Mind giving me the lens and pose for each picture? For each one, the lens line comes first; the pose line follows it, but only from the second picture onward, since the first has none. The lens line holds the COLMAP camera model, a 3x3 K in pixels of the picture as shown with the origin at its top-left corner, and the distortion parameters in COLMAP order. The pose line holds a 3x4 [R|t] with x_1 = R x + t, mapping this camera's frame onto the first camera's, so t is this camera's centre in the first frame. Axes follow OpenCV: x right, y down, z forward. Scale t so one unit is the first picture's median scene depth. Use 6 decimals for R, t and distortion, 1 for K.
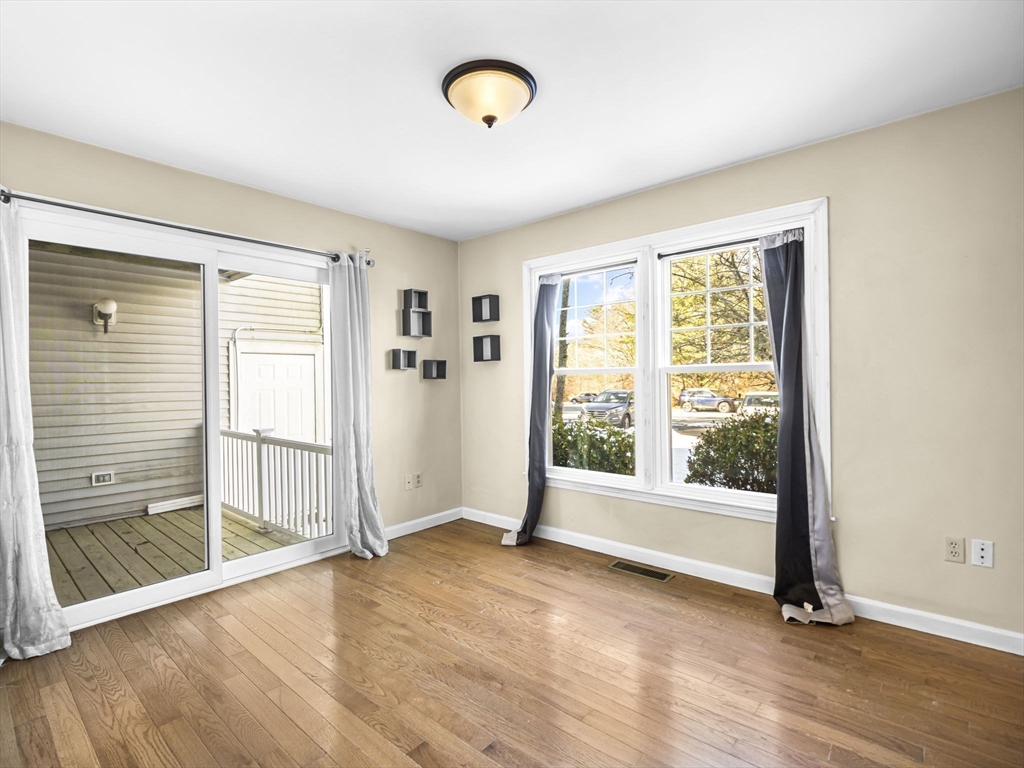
lens RADIAL K [[499.5, 0, 512.0], [0, 499.5, 384.0], [0, 0, 1]] dist [-0.006752, -0.001458]
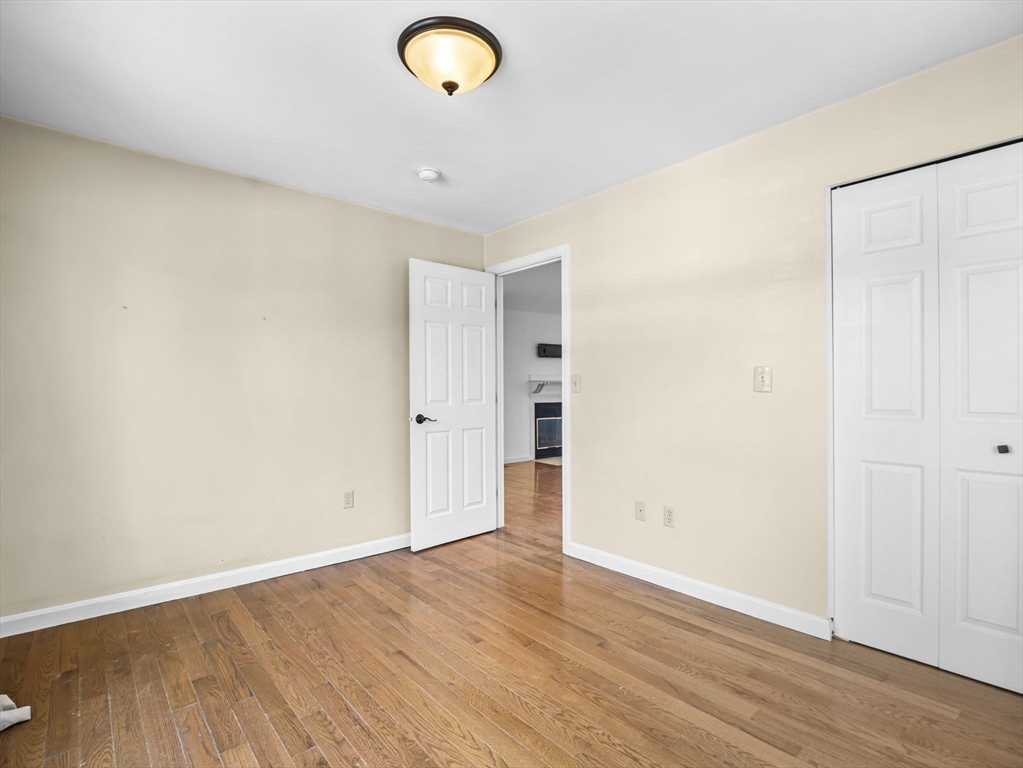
lens RADIAL K [[499.0, 0, 511.5], [0, 499.0, 384.0], [0, 0, 1]] dist [-0.006752, -0.001458]
pose [[-0.989618, 0.016680, 0.142749, -0.222888], [0.016000, 0.999855, -0.005915, 0.016778], [-0.142827, -0.003570, -0.989741, 1.519888]]
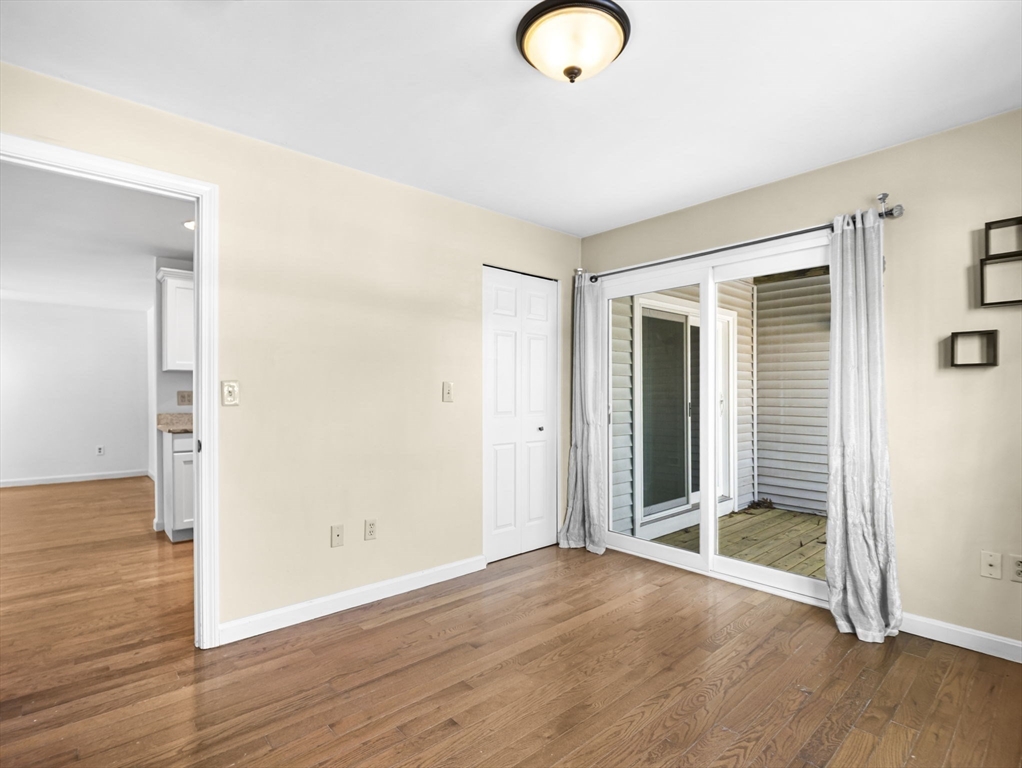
lens RADIAL K [[512.5, 0, 507.1], [0, 512.5, 395.1], [0, 0, 1]] dist [-0.006070, -0.000062]
pose [[-0.139504, 0.013353, -0.990131, 0.667039], [-0.004807, 0.999888, 0.014162, -0.000745], [0.990210, 0.006735, -0.139424, 0.816352]]
